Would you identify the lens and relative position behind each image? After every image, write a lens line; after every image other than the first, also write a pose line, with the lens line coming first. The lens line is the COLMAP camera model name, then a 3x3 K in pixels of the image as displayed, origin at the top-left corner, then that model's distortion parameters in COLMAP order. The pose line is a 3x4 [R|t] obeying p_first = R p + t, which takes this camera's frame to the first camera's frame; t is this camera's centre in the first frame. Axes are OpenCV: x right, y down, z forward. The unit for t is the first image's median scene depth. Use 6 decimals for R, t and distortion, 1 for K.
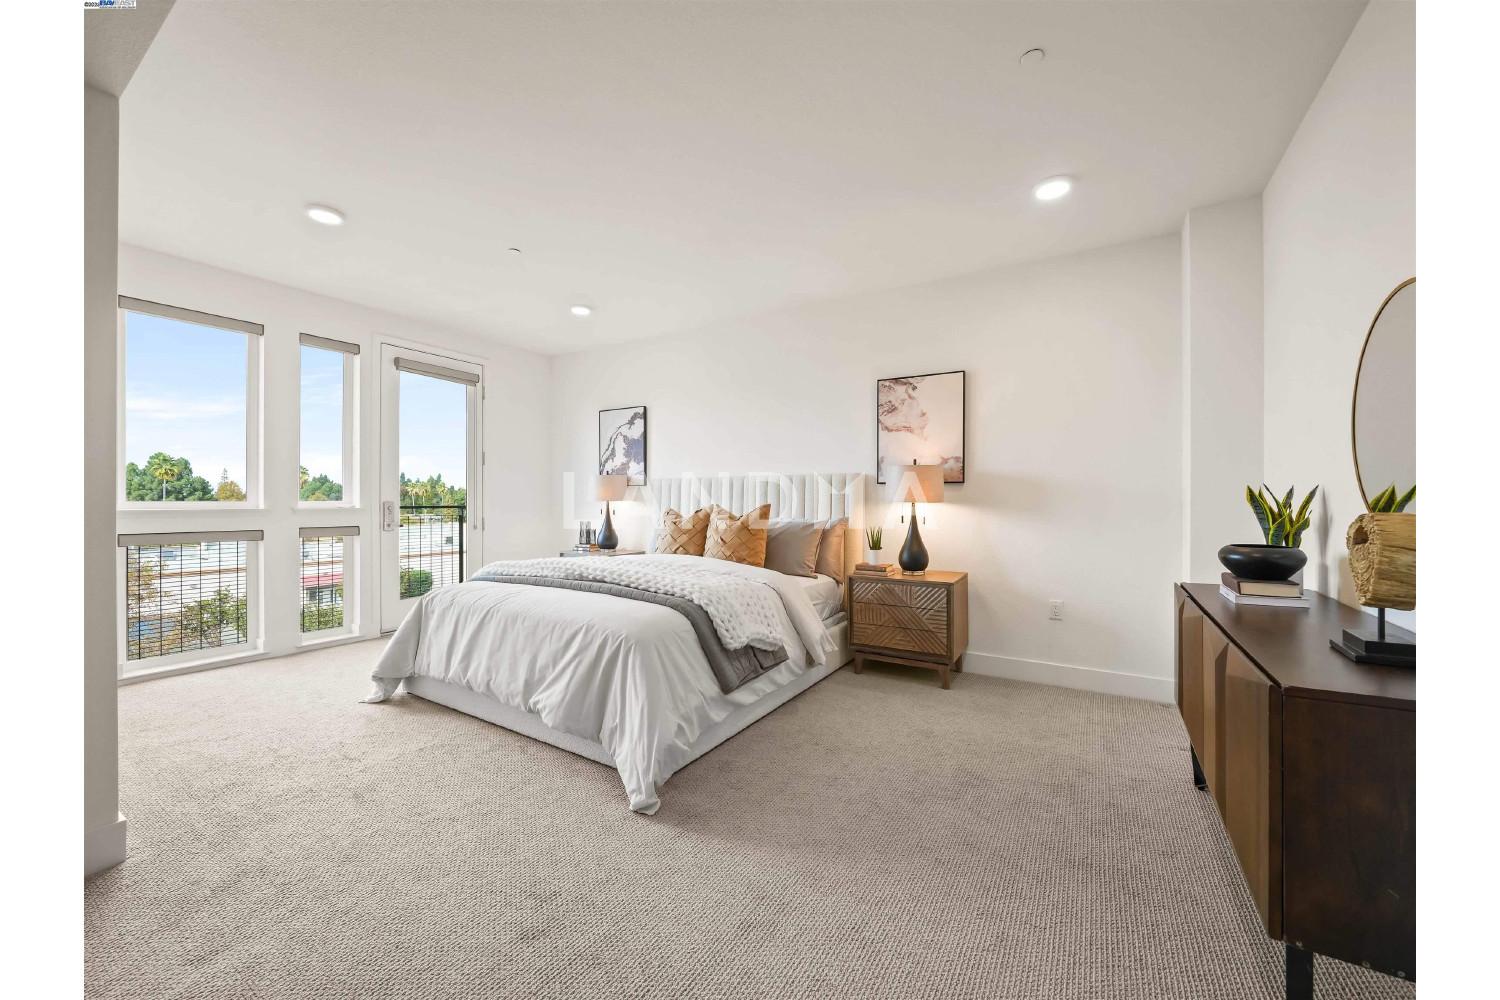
lens RADIAL K [[548.8, 0, 753.6], [0, 548.8, 497.3], [0, 0, 1]] dist [-0.006190, -0.000174]
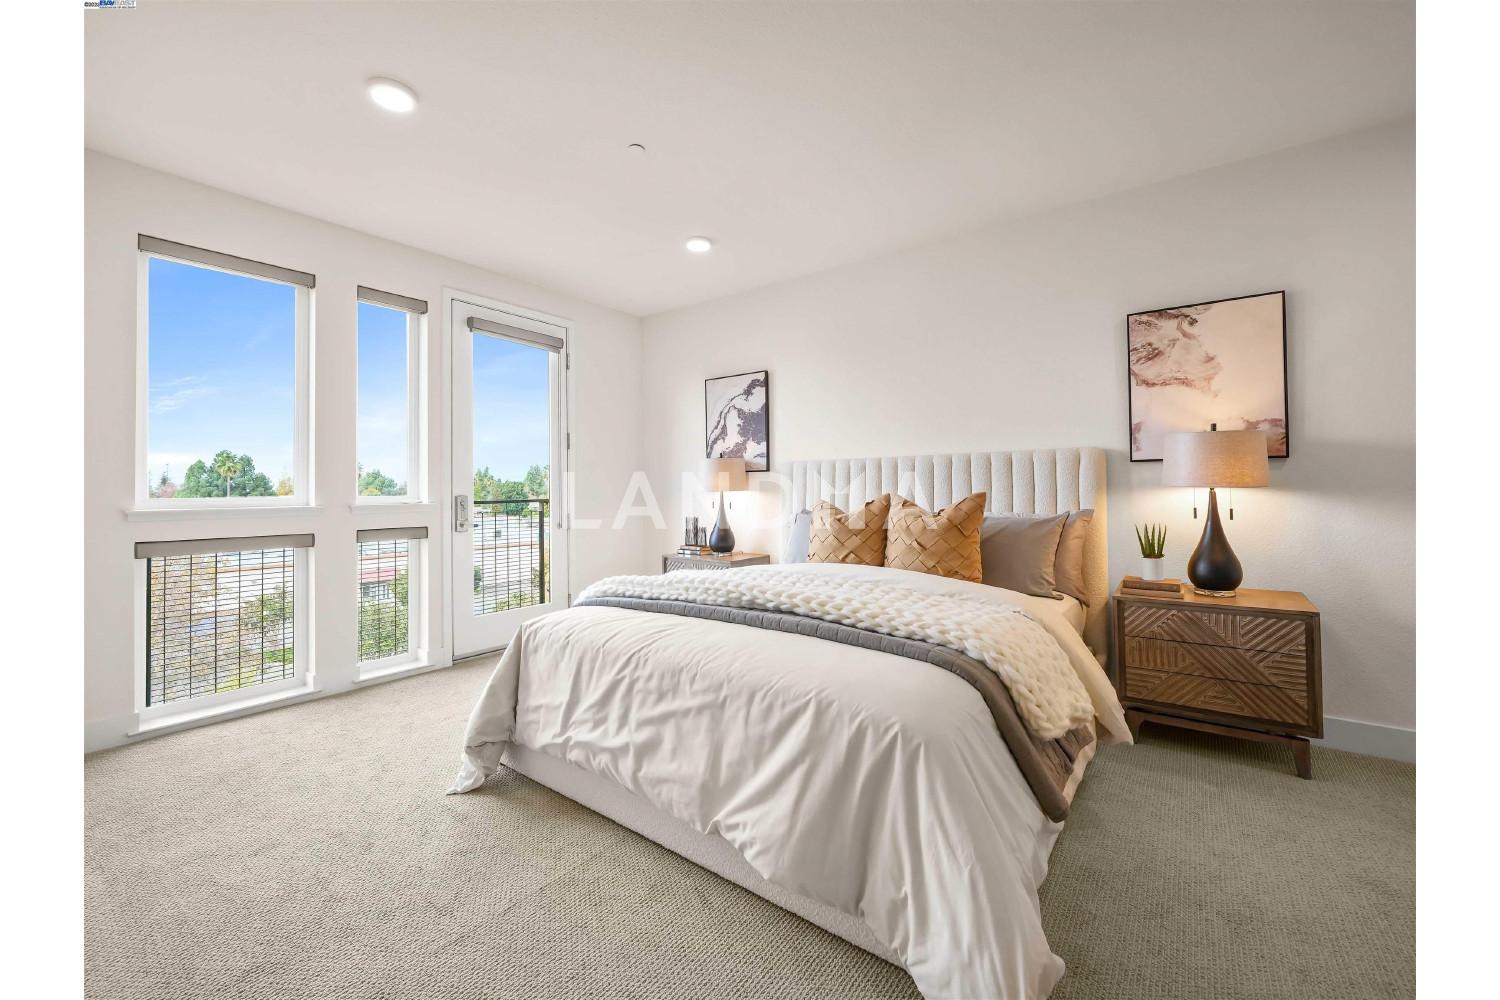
lens RADIAL K [[576.7, 0, 749.4], [0, 576.7, 474.8], [0, 0, 1]] dist [-0.001367, -0.000028]
pose [[0.995766, -0.014837, -0.090724, -0.198215], [0.012955, 0.999689, -0.021290, 0.001246], [0.091012, 0.020025, 0.995648, 0.229987]]
